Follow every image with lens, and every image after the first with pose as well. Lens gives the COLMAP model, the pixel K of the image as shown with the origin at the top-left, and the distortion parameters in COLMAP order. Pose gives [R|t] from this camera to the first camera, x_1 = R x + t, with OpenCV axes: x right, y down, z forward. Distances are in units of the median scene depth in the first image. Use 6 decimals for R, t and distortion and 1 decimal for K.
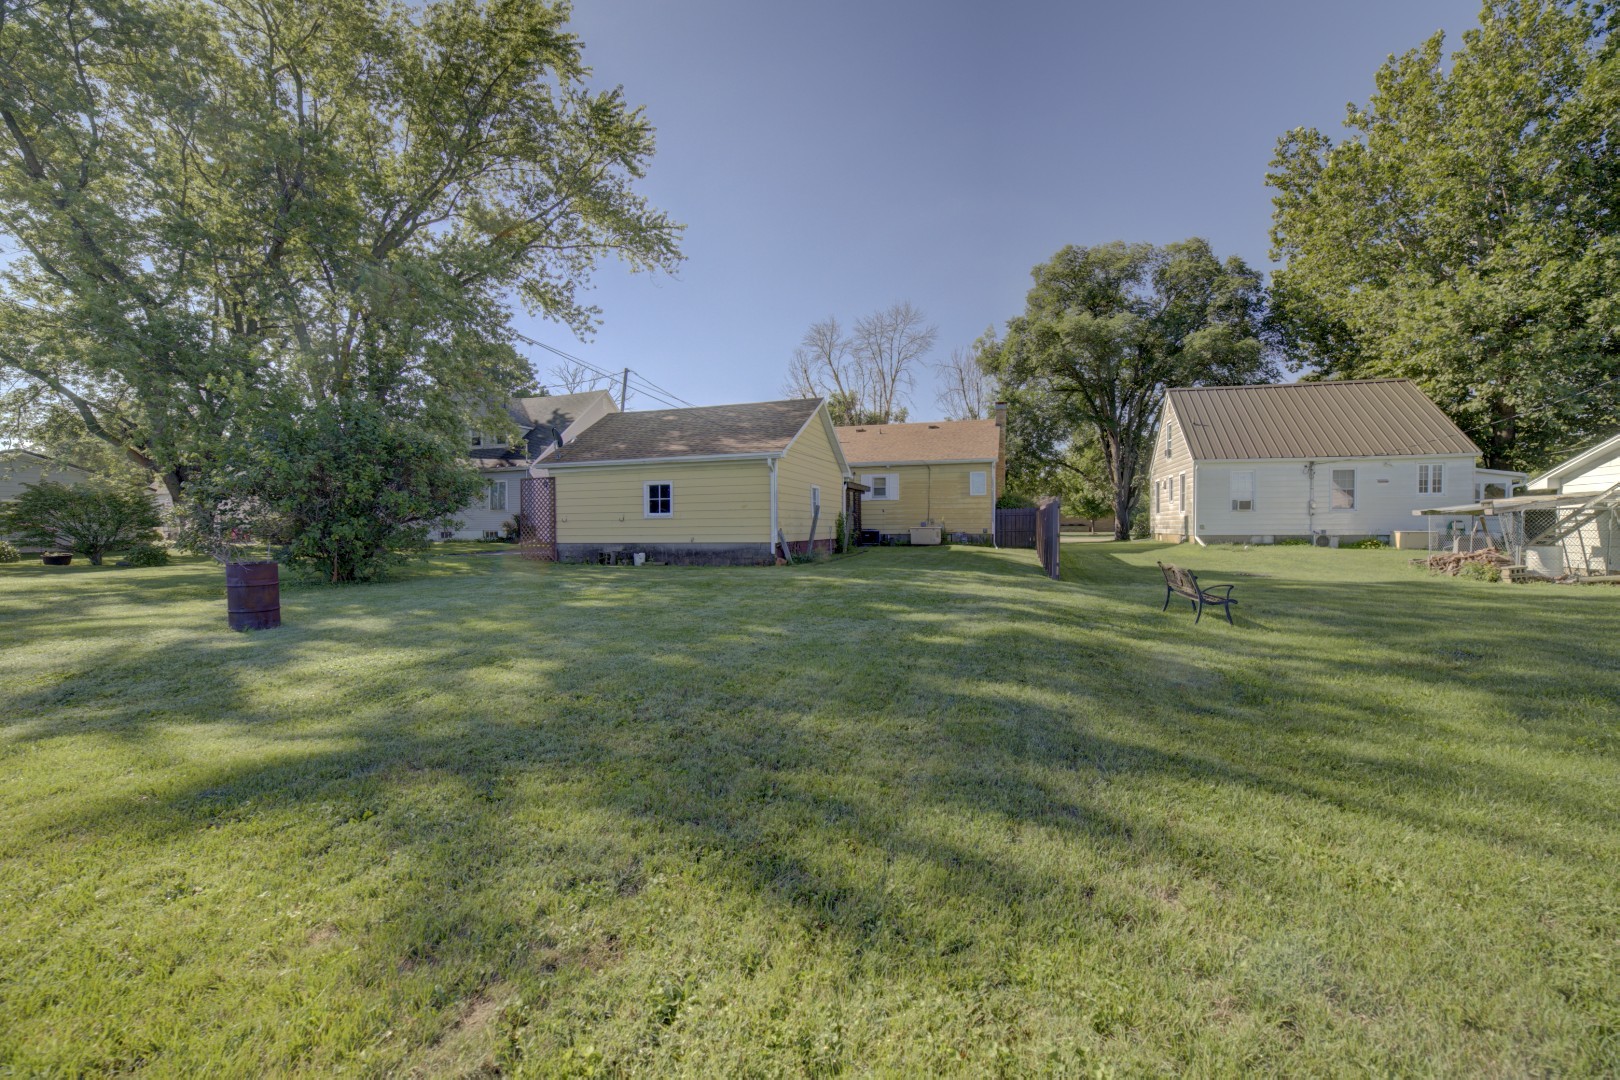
lens RADIAL K [[659.8, 0, 810.0], [0, 659.8, 540.0], [0, 0, 1]] dist [-0.096441, 0.036131]
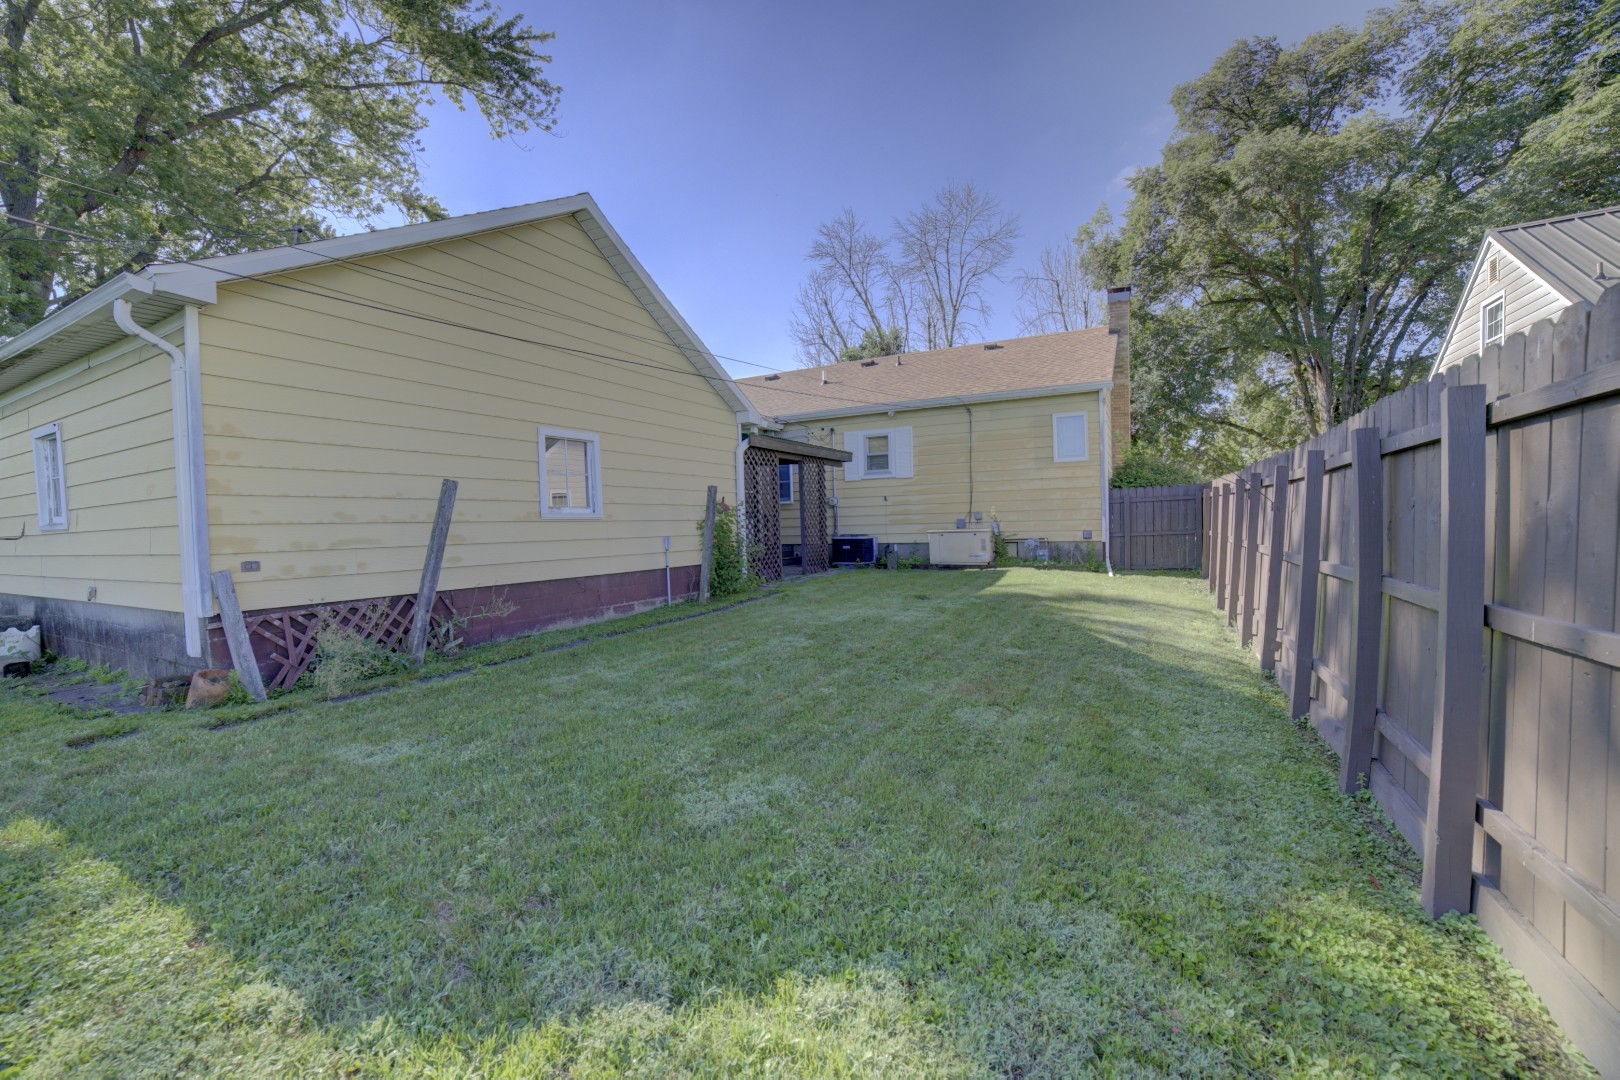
lens RADIAL K [[659.8, 0, 810.0], [0, 659.8, 540.0], [0, 0, 1]] dist [-0.096441, 0.036131]
pose [[0.983877, -0.012001, -0.178444, 0.117808], [0.013124, 0.999901, 0.005117, -0.011977], [0.178365, -0.007377, 0.983937, 0.384026]]
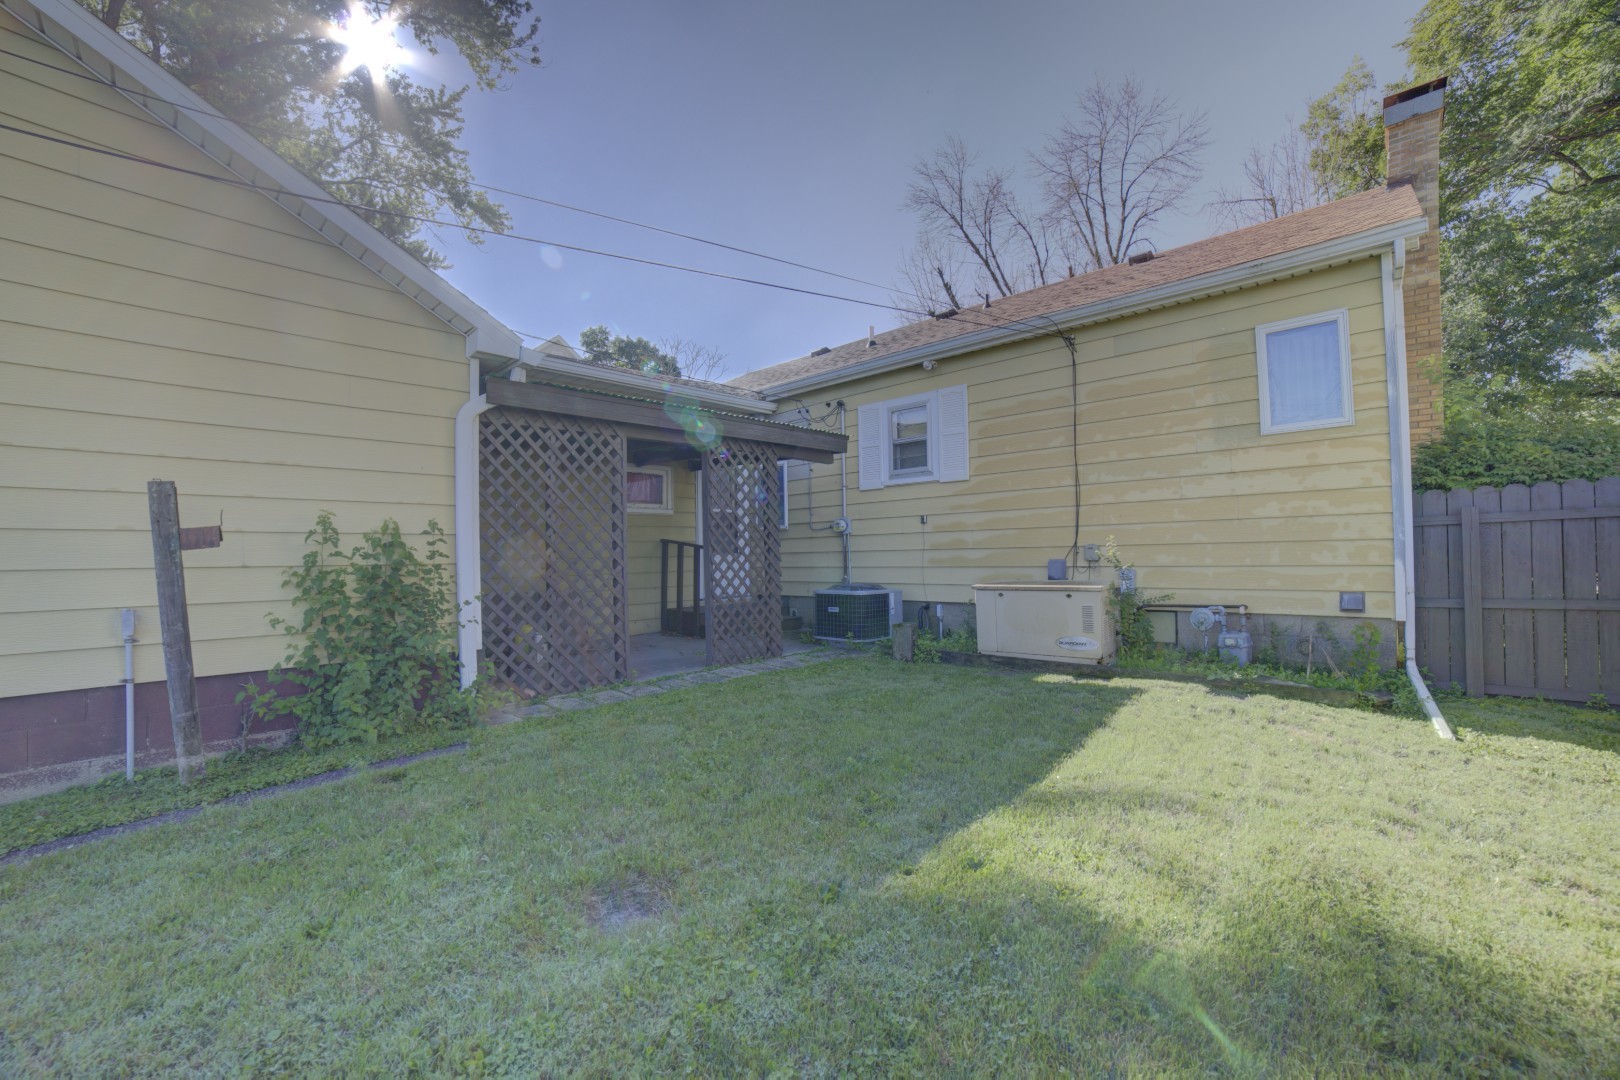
lens RADIAL K [[659.8, 0, 810.0], [0, 659.8, 540.0], [0, 0, 1]] dist [-0.096441, 0.036131]
pose [[0.896952, -0.017162, -0.441795, 0.157338], [0.001582, 0.999365, -0.035609, -0.020471], [0.442125, 0.031240, 0.896409, 0.583381]]
